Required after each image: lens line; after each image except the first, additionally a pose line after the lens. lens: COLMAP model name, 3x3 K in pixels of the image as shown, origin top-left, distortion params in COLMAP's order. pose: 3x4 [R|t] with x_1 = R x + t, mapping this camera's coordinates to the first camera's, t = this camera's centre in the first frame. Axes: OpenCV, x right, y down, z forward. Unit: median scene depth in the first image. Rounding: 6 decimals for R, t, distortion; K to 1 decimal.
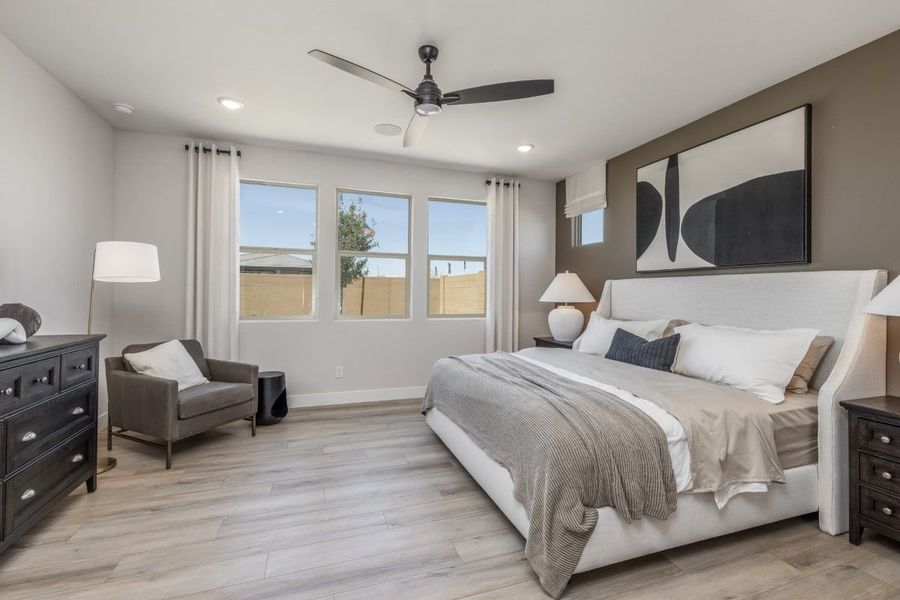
lens RADIAL K [[380.7, 0, 447.1], [0, 380.7, 295.5], [0, 0, 1]] dist [-0.007222, -0.000215]
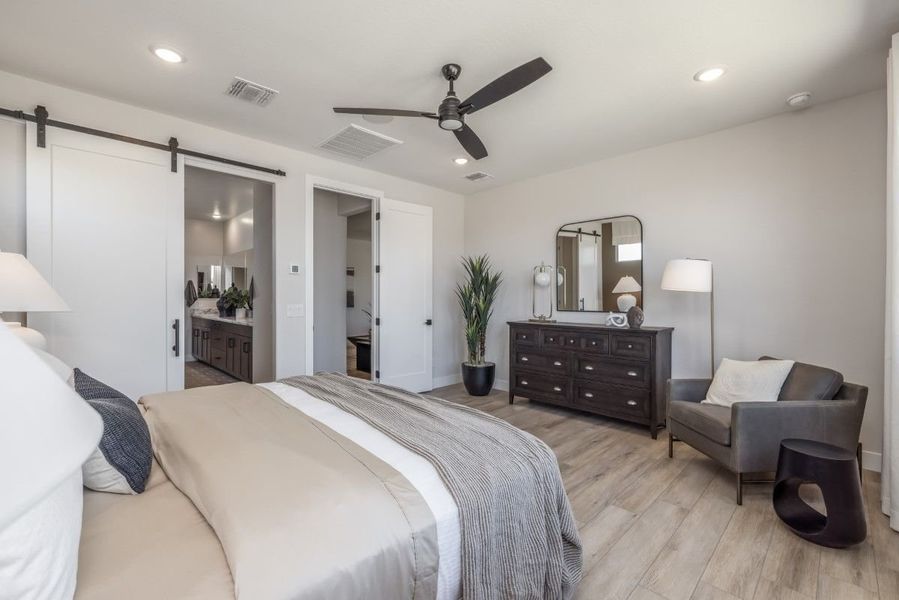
lens RADIAL K [[382.5, 0, 445.9], [0, 382.5, 297.4], [0, 0, 1]] dist [-0.000505, -0.000100]
pose [[-0.910859, -0.010490, -0.412585, 0.354040], [-0.010538, 0.999942, -0.002157, -0.009549], [0.412584, 0.002383, -0.910917, 1.782258]]
